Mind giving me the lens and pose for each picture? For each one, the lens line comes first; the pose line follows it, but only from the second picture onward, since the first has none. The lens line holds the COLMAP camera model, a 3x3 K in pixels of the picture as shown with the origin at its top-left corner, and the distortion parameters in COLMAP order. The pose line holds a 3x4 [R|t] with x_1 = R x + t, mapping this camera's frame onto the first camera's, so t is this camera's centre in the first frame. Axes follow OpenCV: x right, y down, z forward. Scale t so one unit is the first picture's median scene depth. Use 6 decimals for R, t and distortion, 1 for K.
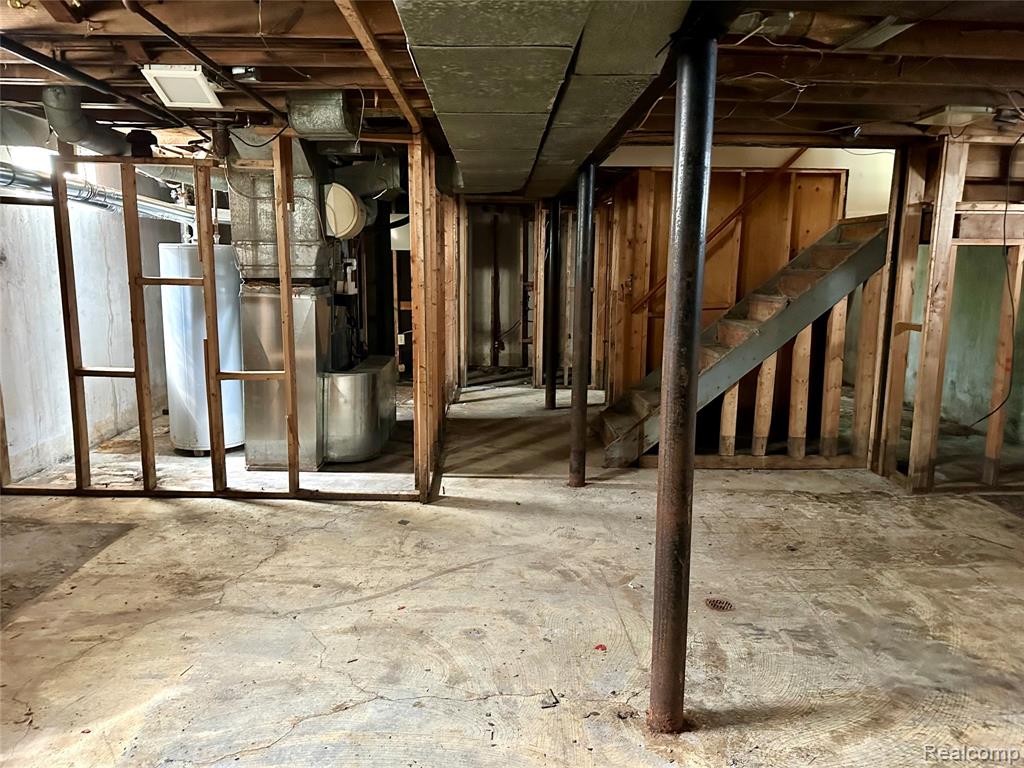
lens RADIAL K [[726.9, 0, 514.5], [0, 726.9, 380.6], [0, 0, 1]] dist [0.114429, -0.171765]
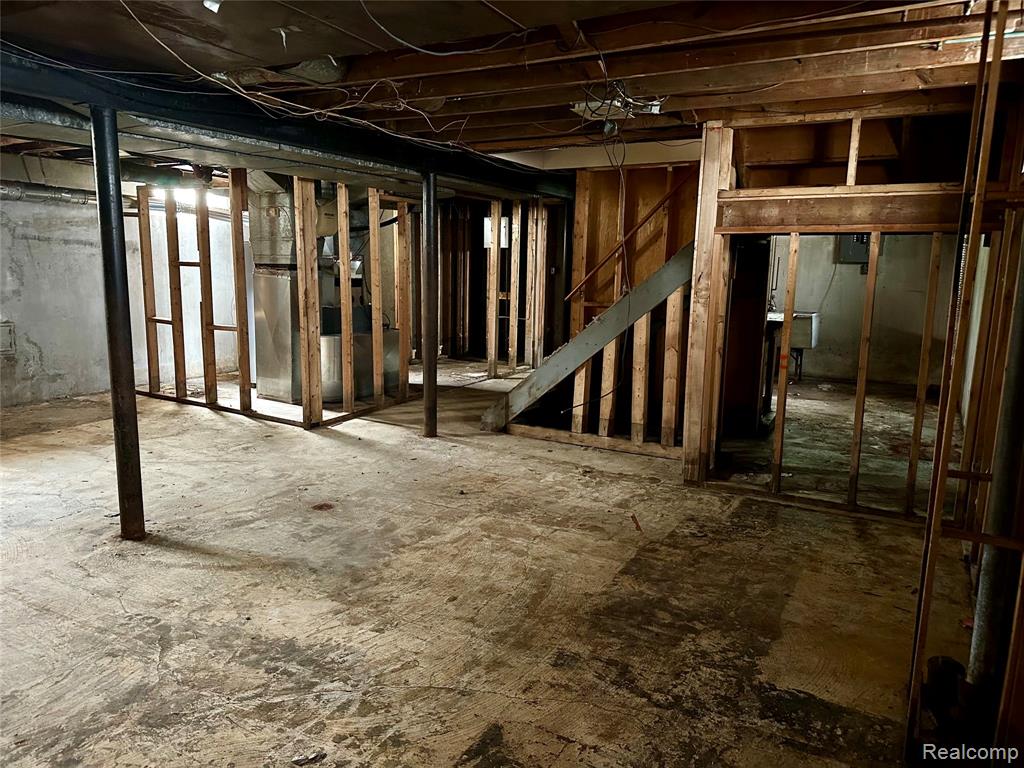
lens RADIAL K [[726.9, 0, 514.5], [0, 726.9, 380.6], [0, 0, 1]] dist [0.114429, -0.171765]
pose [[0.849162, 0.088871, -0.520602, 0.903981], [-0.093097, 0.995493, 0.018087, 0.017577], [0.519863, 0.033108, 0.853608, 0.038015]]
